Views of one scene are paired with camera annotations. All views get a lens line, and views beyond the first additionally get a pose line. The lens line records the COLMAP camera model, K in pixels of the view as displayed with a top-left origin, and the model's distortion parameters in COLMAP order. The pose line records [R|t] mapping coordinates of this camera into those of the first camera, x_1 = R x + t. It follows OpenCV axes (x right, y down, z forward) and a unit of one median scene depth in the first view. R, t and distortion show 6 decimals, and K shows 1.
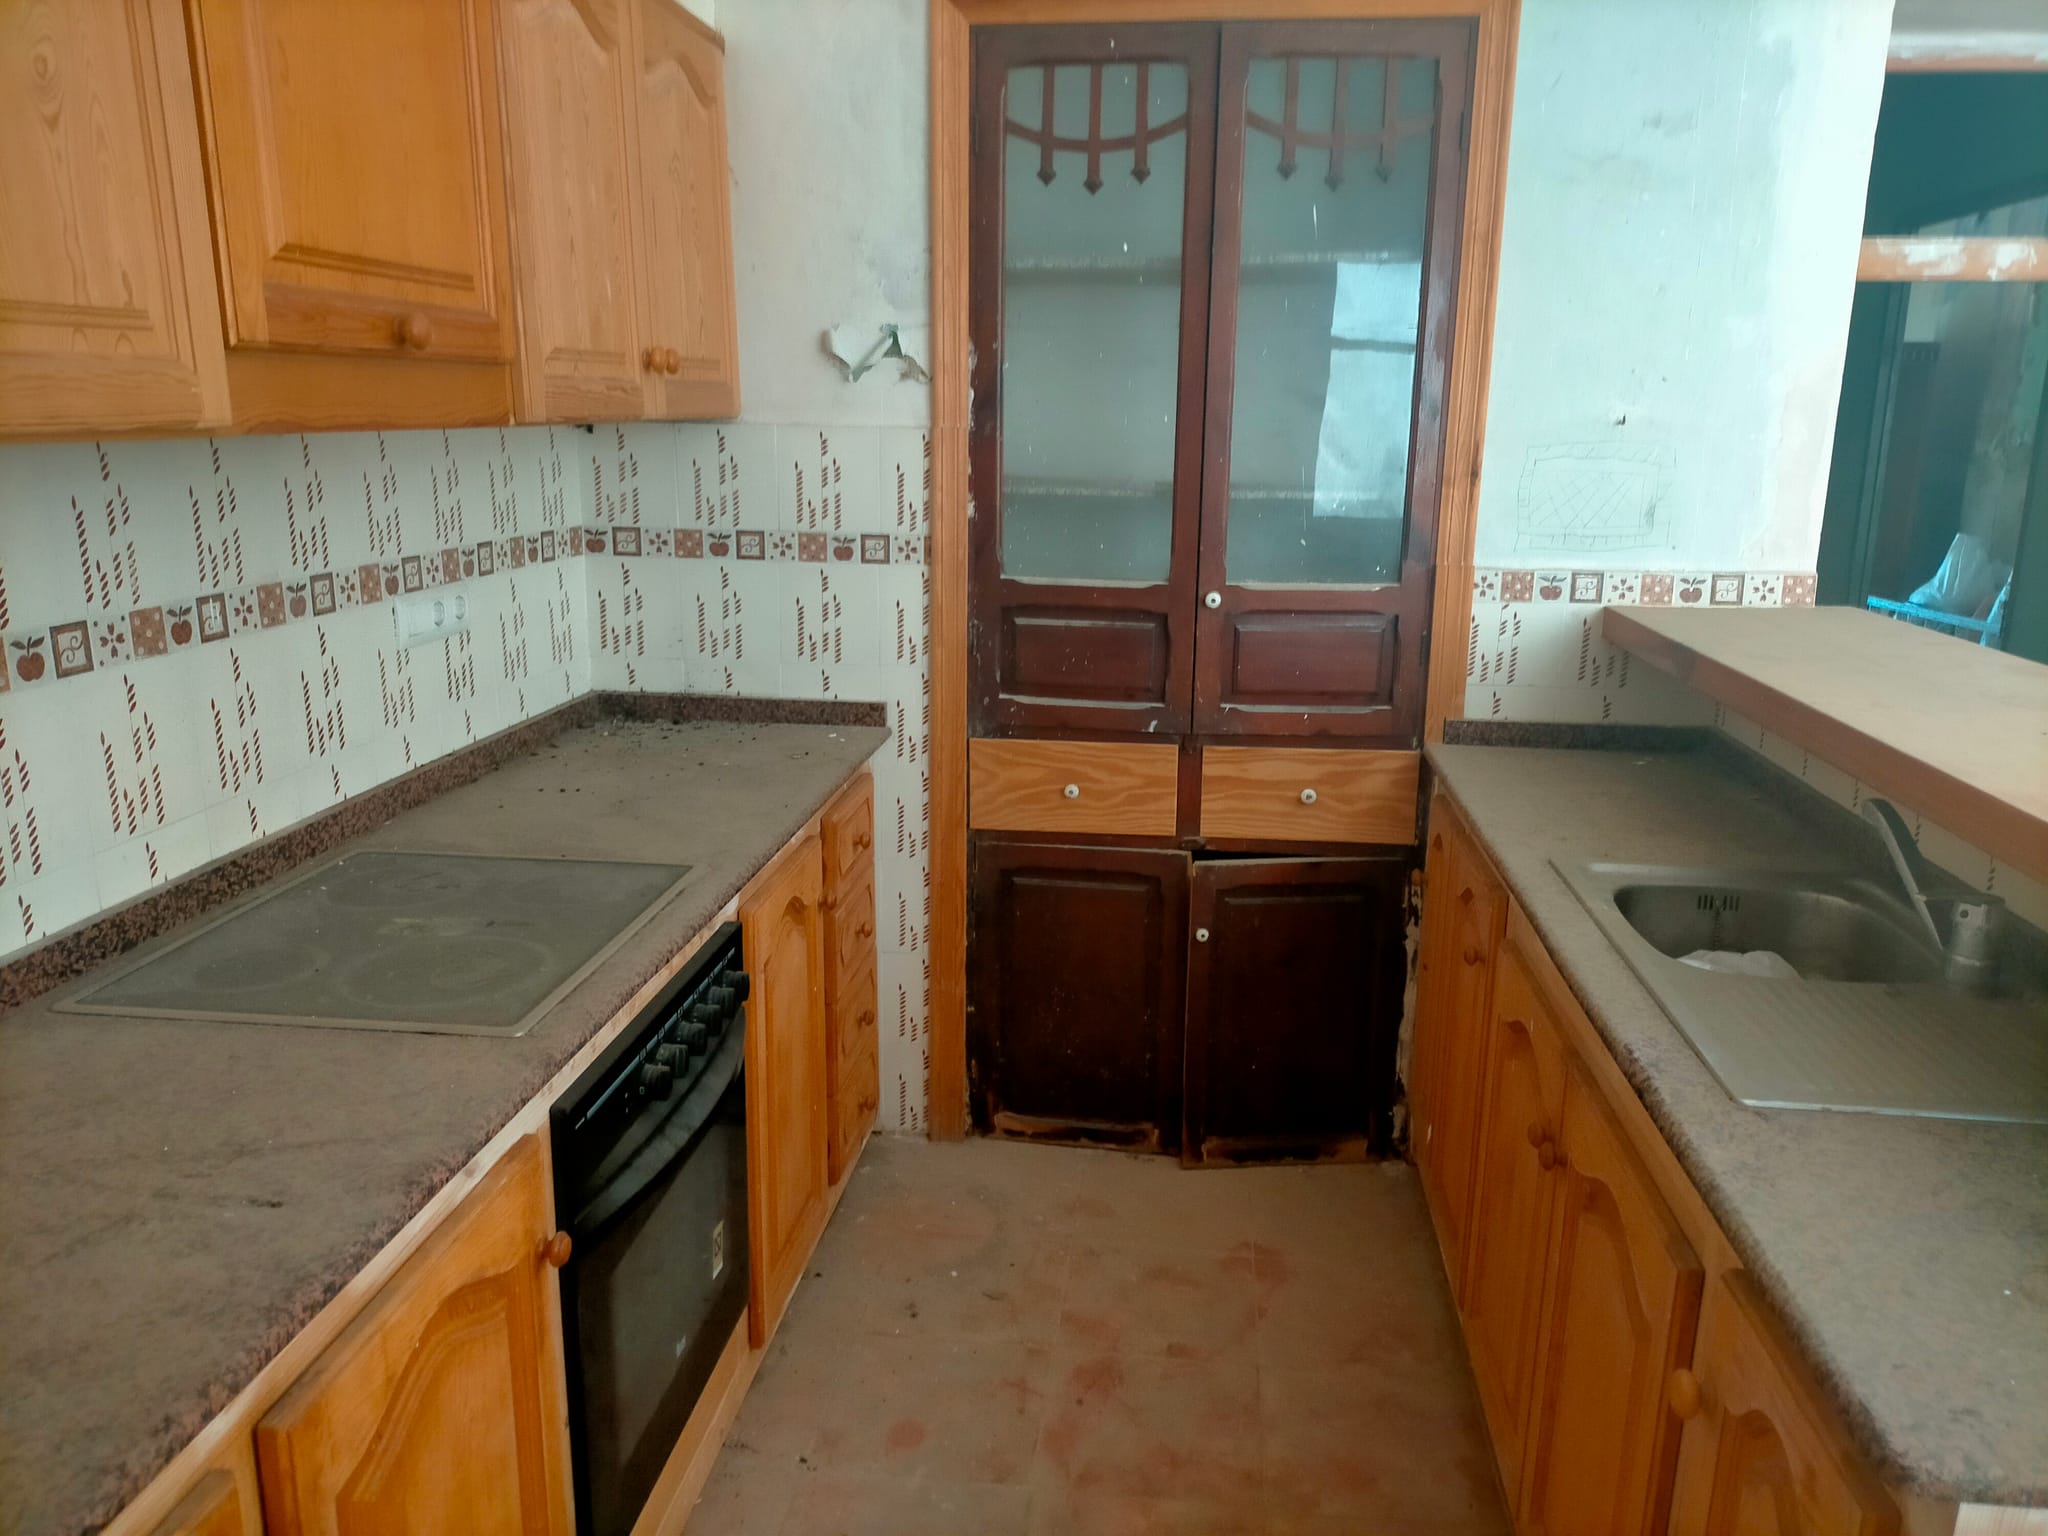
lens RADIAL K [[1505.0, 0, 1023.7], [0, 1505.0, 766.2], [0, 0, 1]] dist [0.053848, -0.054538]
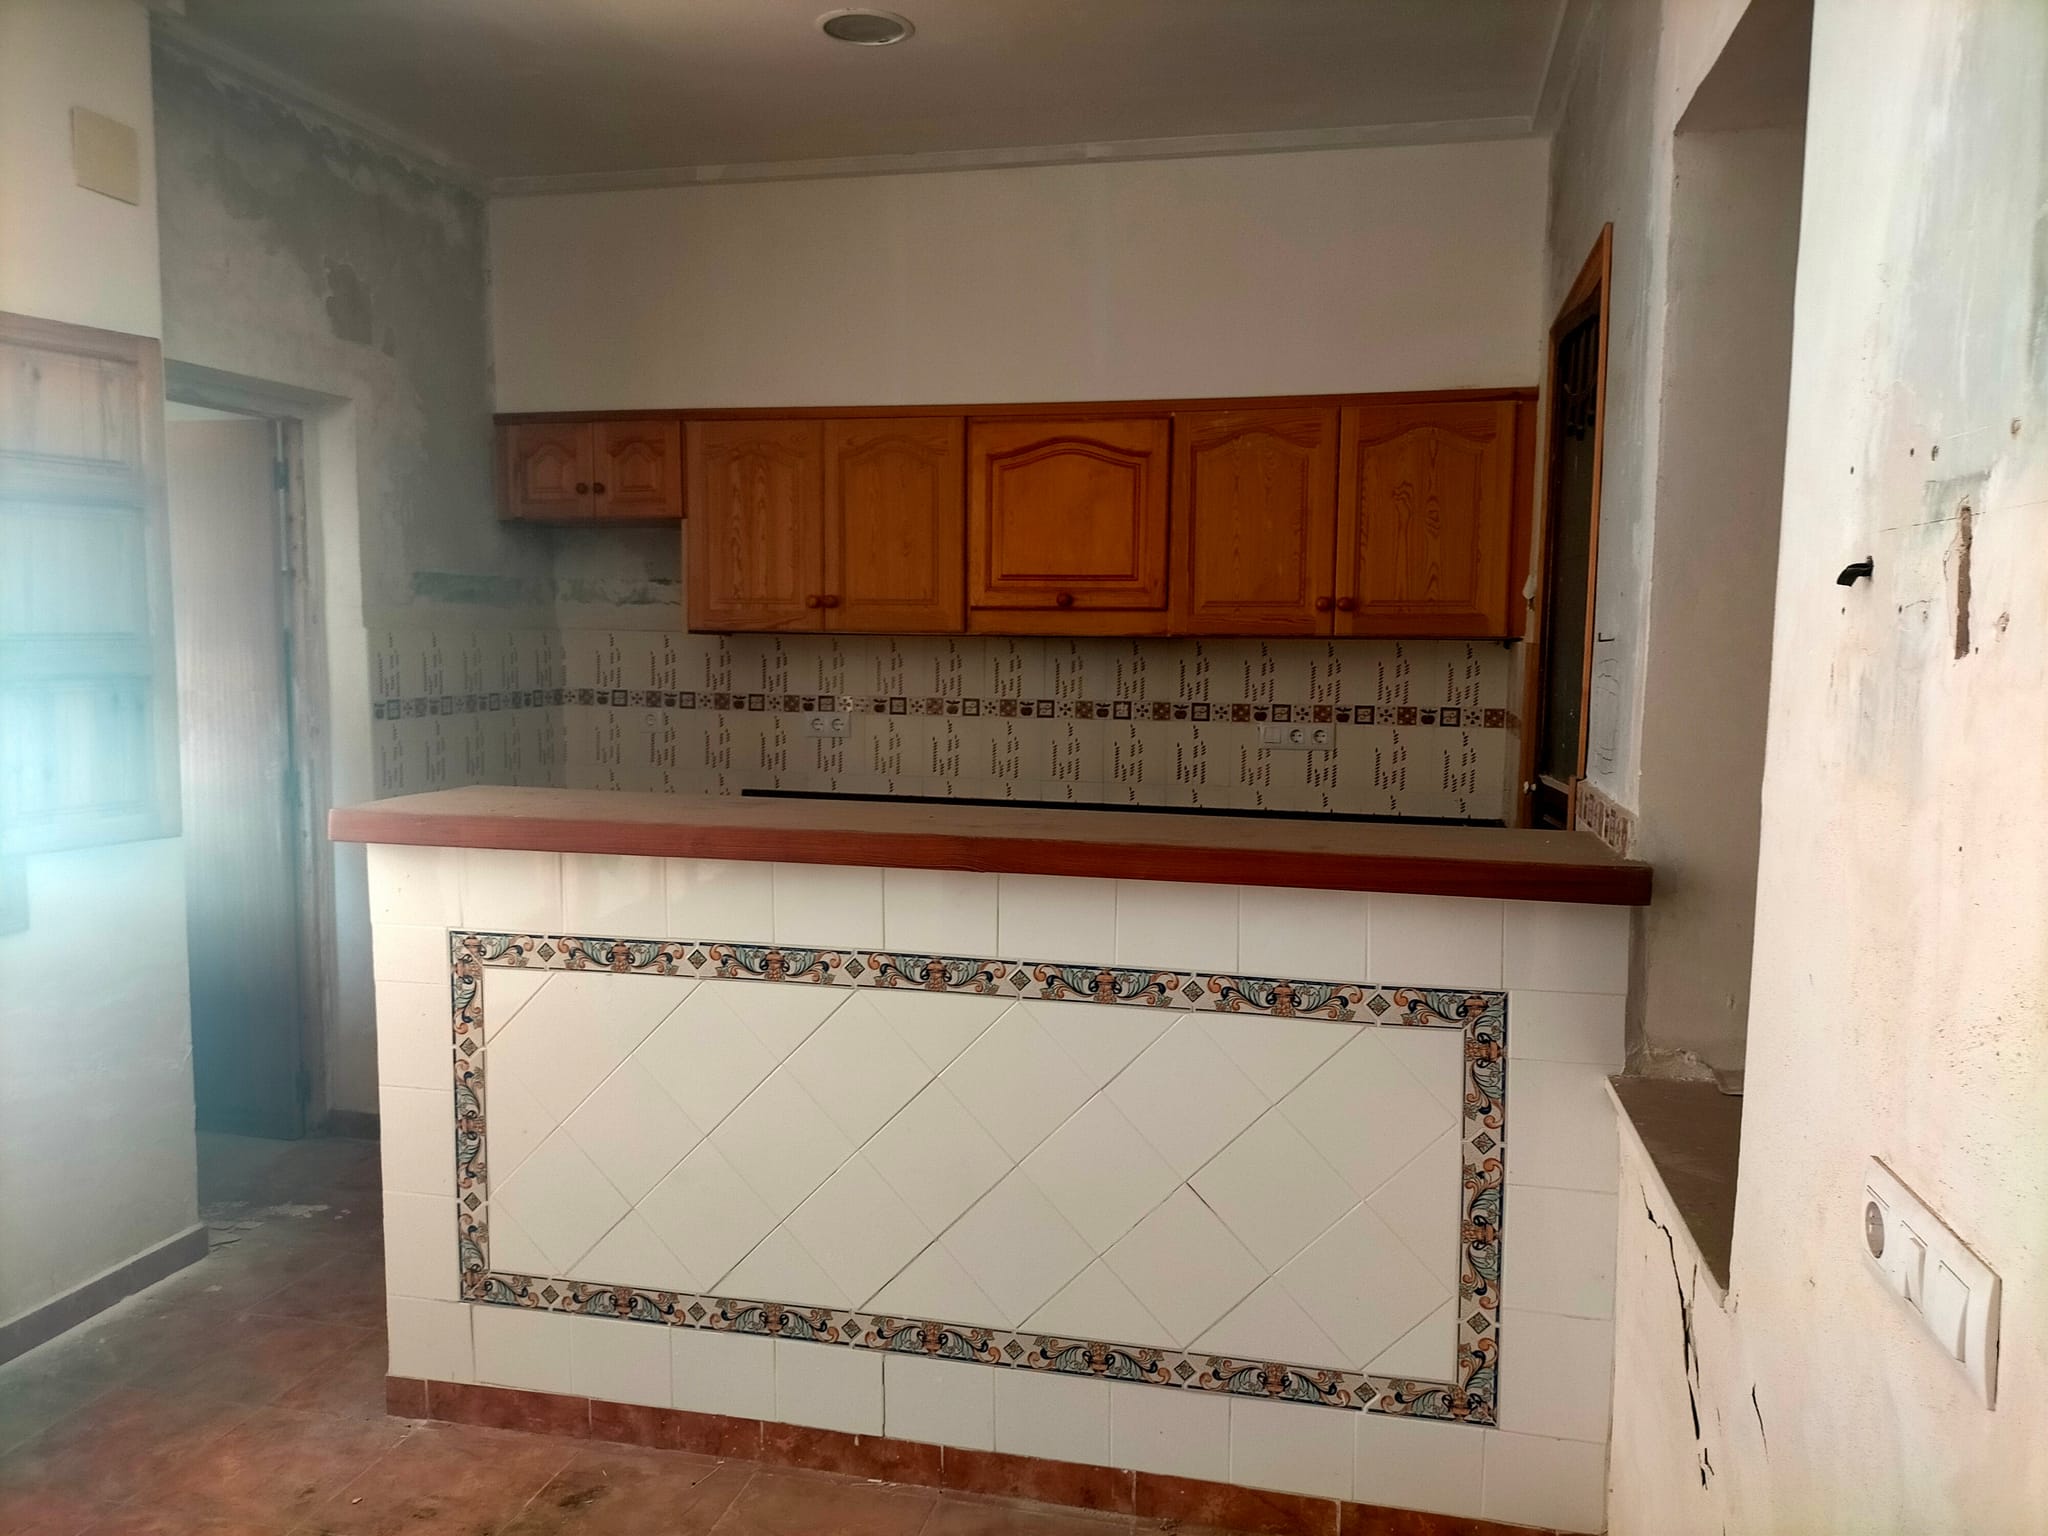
lens RADIAL K [[1505.0, 0, 1024.4], [0, 1505.0, 769.4], [0, 0, 1]] dist [0.053848, -0.054538]
pose [[-0.115626, 0.077917, -0.990232, 1.778041], [-0.242590, 0.964515, 0.104220, -0.202060], [0.963214, 0.252271, -0.092621, 0.990011]]
